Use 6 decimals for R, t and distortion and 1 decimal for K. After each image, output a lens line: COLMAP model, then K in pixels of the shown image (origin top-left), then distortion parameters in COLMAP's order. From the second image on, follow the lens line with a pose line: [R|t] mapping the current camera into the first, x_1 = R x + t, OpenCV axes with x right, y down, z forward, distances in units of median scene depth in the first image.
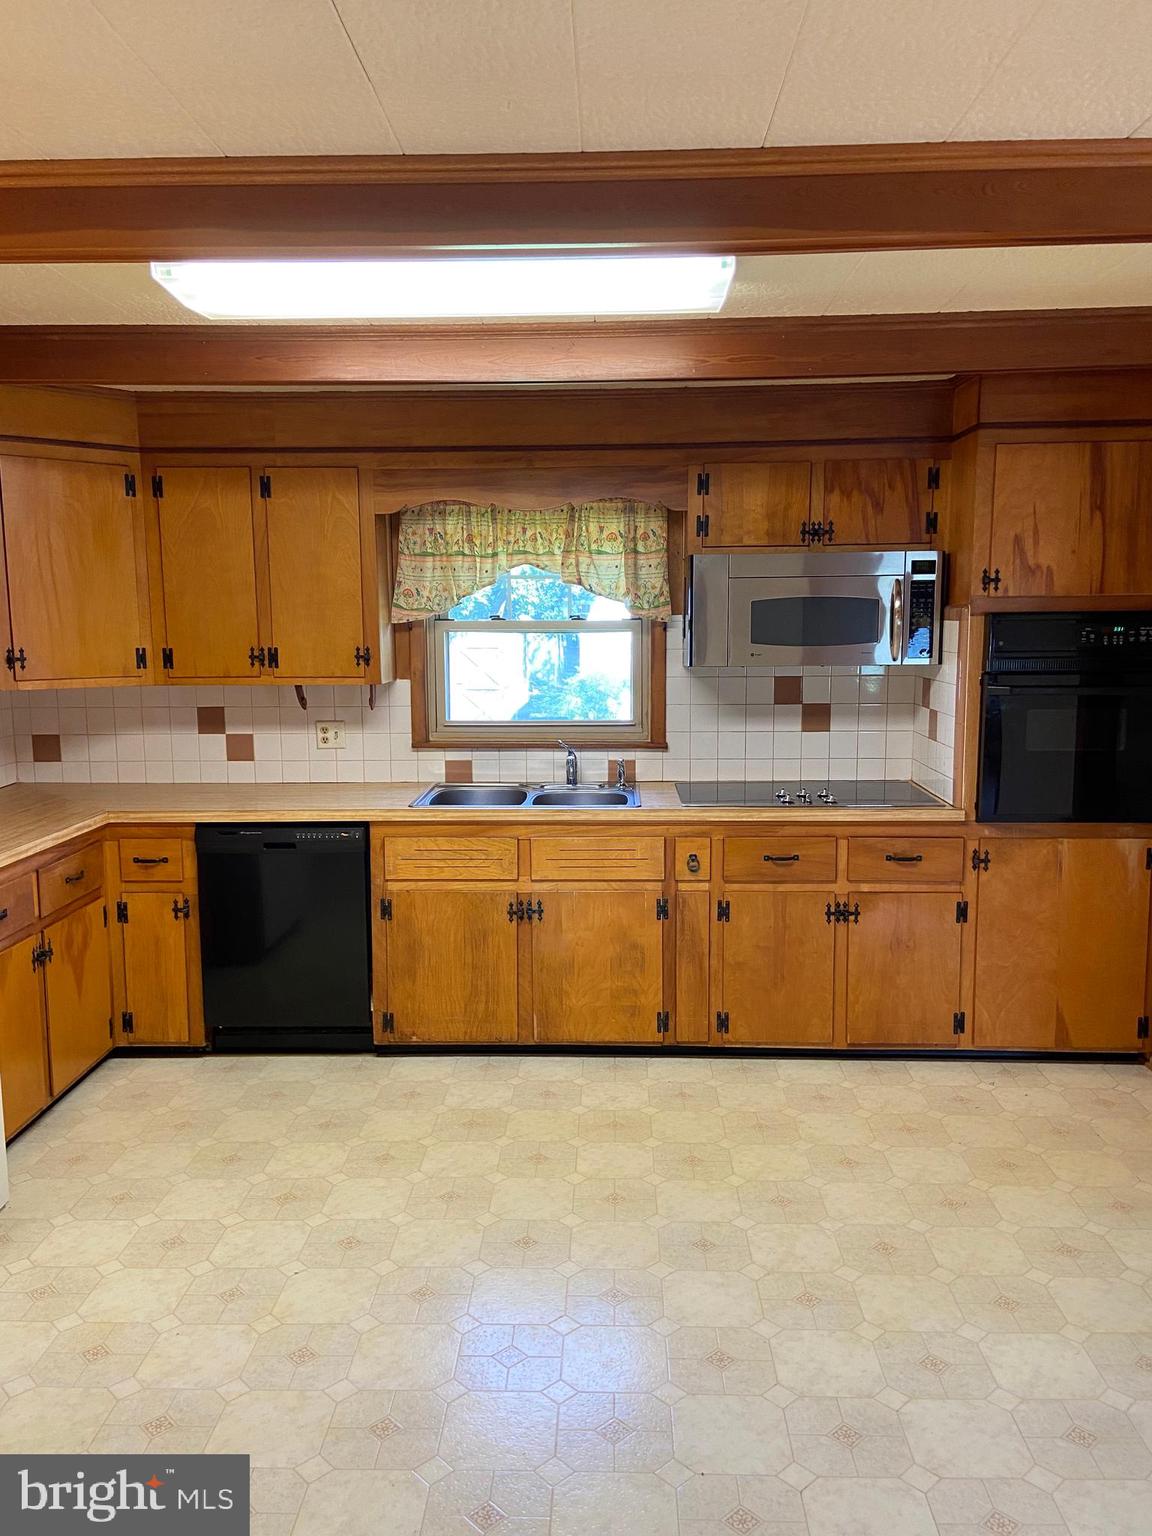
lens RADIAL K [[1161.2, 0, 583.6], [0, 1161.2, 774.2], [0, 0, 1]] dist [0.111161, -0.009917]
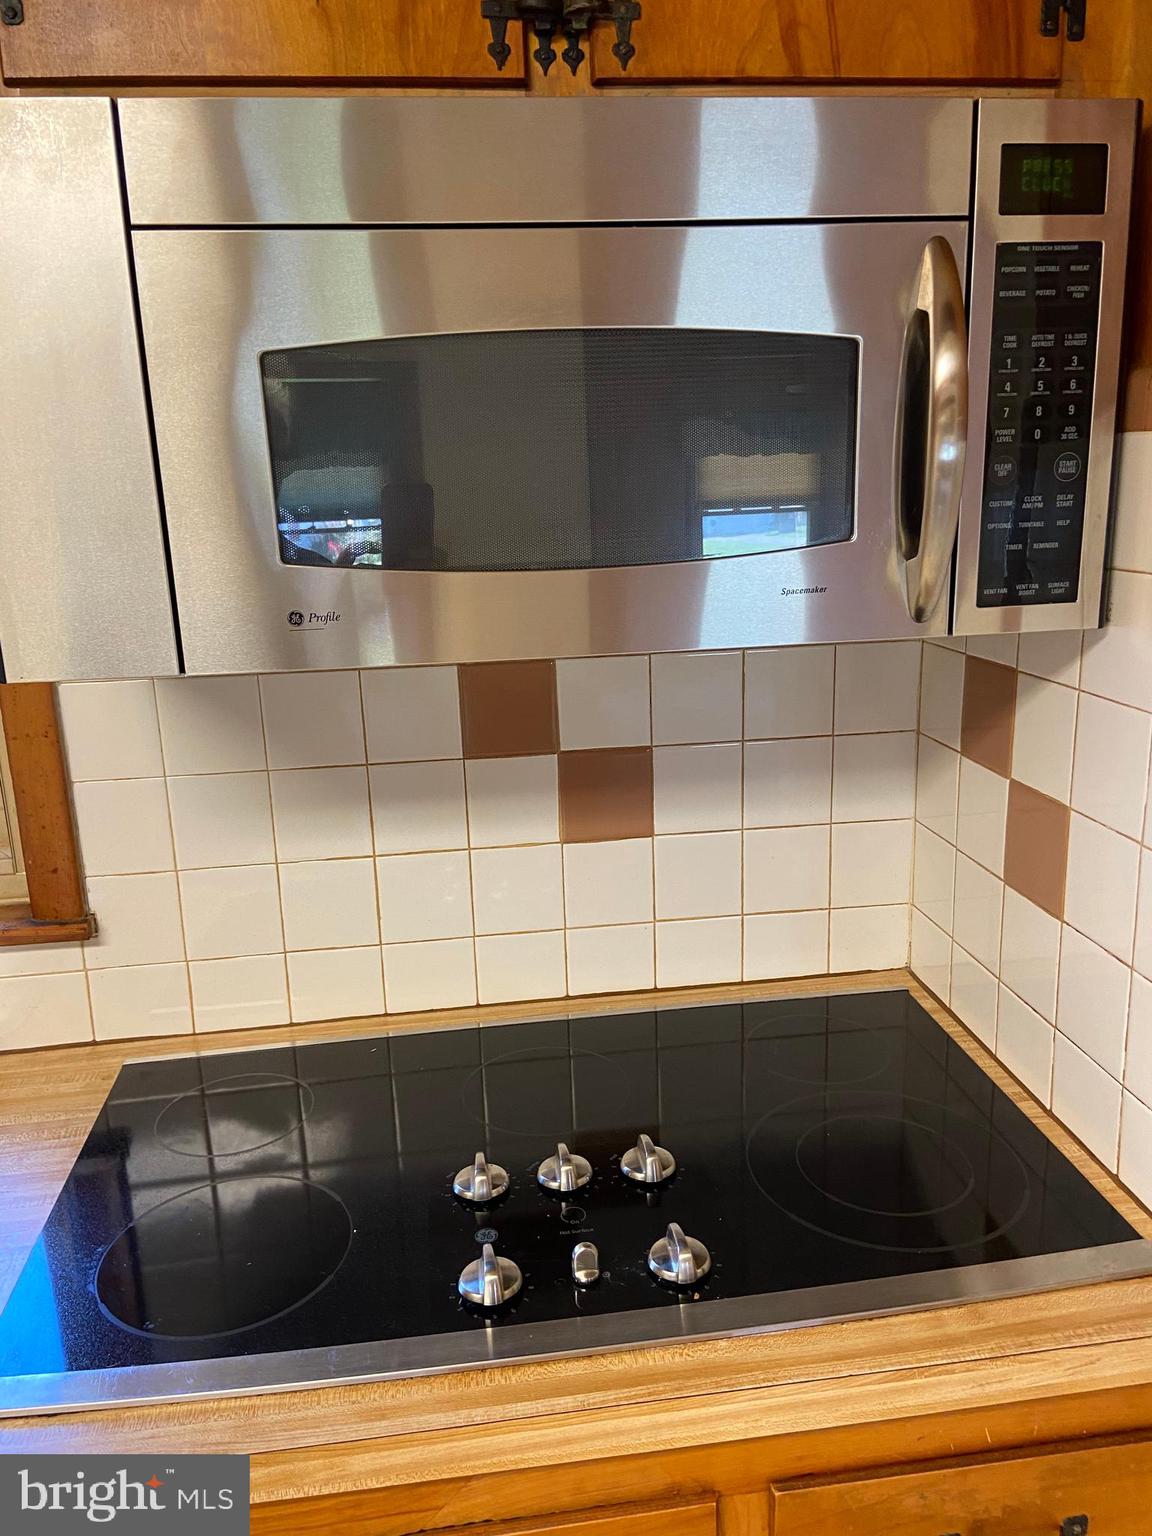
lens RADIAL K [[1161.2, 0, 575.3], [0, 1161.2, 766.5], [0, 0, 1]] dist [0.111161, -0.009917]
pose [[0.986867, -0.060083, 0.149947, 0.160951], [0.045474, 0.994046, 0.099021, -0.093701], [-0.155004, -0.090901, 0.983723, 0.773471]]
